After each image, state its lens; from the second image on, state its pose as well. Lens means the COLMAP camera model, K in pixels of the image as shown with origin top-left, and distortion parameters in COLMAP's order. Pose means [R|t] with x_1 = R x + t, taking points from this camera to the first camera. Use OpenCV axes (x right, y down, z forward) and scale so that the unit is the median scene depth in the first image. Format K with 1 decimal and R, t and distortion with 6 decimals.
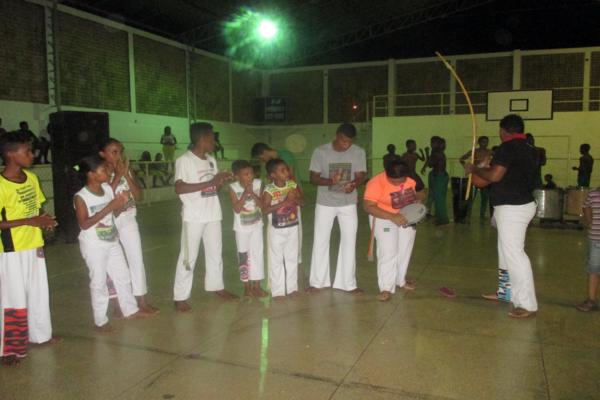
lens RADIAL K [[514.1, 0, 299.1], [0, 514.1, 185.2], [0, 0, 1]] dist [-0.012213, -0.004502]
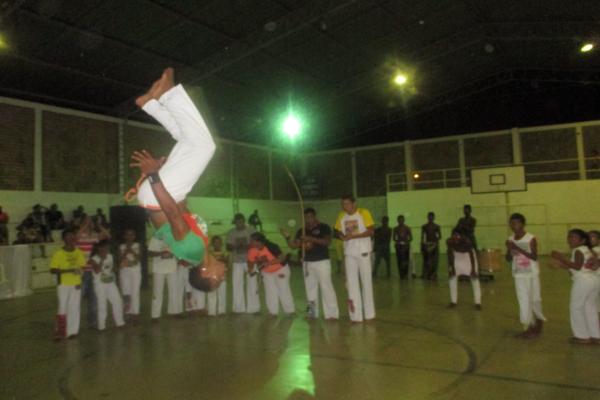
lens RADIAL K [[509.2, 0, 297.4], [0, 509.2, 183.8], [0, 0, 1]] dist [-0.008273, -0.004568]
pose [[0.986311, -0.037431, -0.160590, 0.135534], [0.015332, 0.990493, -0.136705, 0.003649], [0.164180, 0.132371, 0.977508, -0.168516]]
